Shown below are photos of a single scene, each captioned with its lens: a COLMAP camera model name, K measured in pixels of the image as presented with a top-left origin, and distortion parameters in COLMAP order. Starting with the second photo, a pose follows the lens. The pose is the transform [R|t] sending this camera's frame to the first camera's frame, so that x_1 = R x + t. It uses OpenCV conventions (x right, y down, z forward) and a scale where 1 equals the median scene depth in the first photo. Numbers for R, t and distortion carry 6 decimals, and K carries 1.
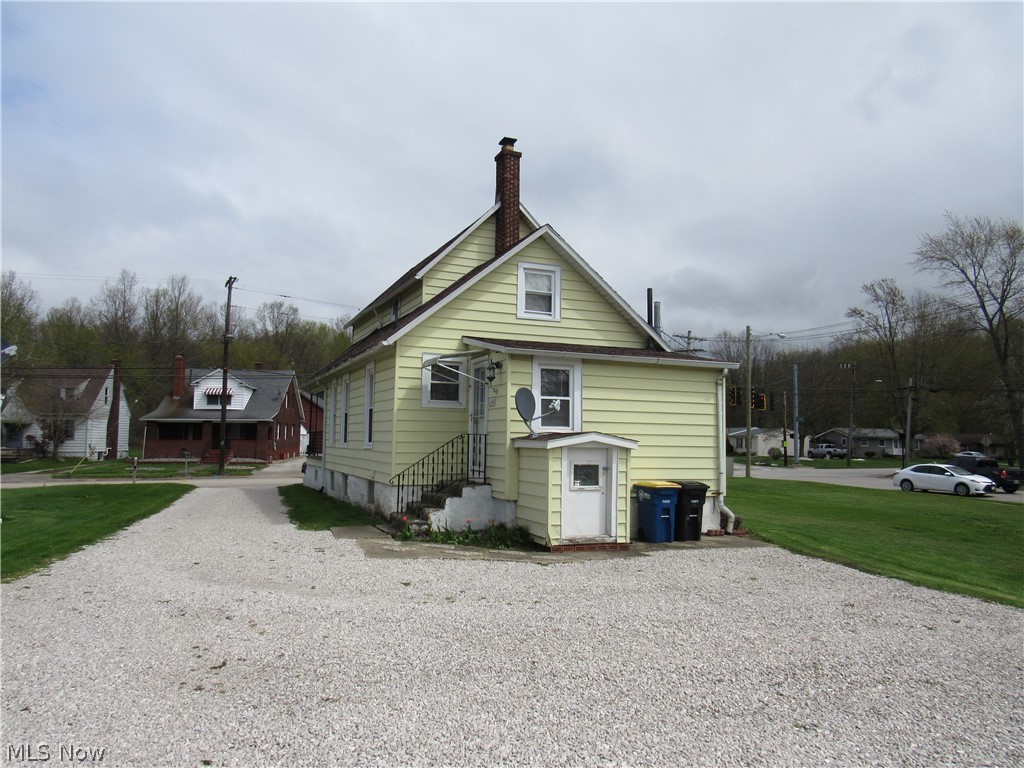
lens RADIAL K [[735.6, 0, 512.0], [0, 735.6, 384.0], [0, 0, 1]] dist [-0.024091, -0.003202]
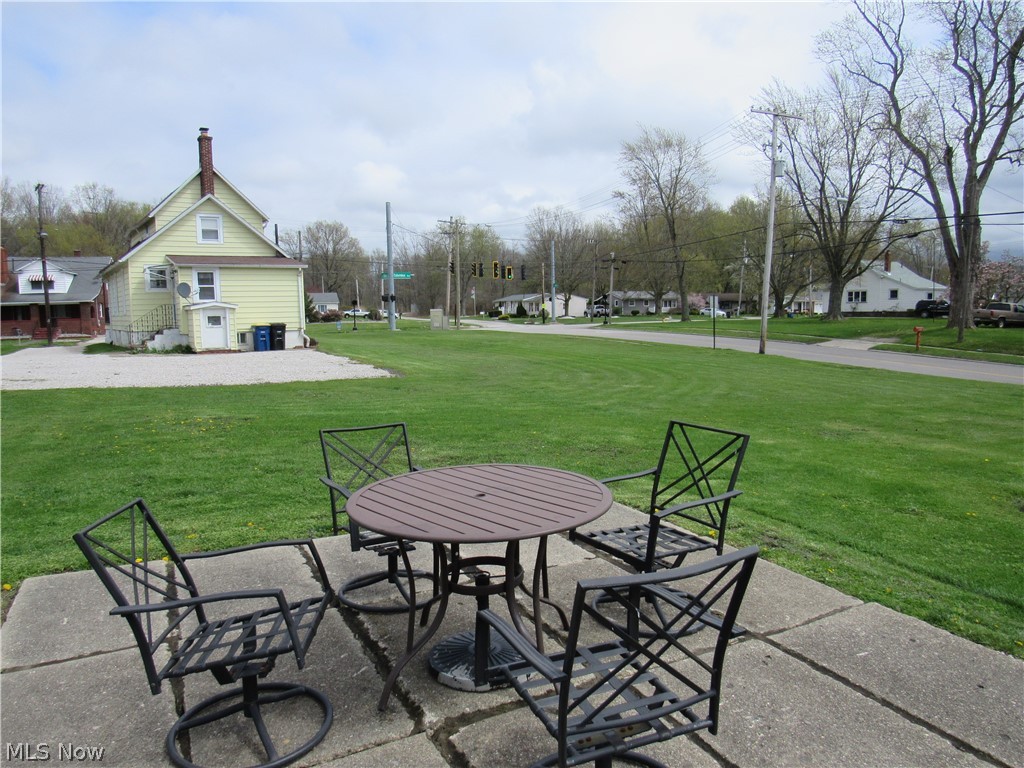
lens RADIAL K [[735.6, 0, 512.0], [0, 735.6, 384.0], [0, 0, 1]] dist [-0.024091, -0.003202]
pose [[0.982848, -0.052428, 0.176808, 0.385809], [0.020576, 0.983927, 0.177381, -0.042505], [-0.183266, -0.170701, 0.968129, -0.899756]]
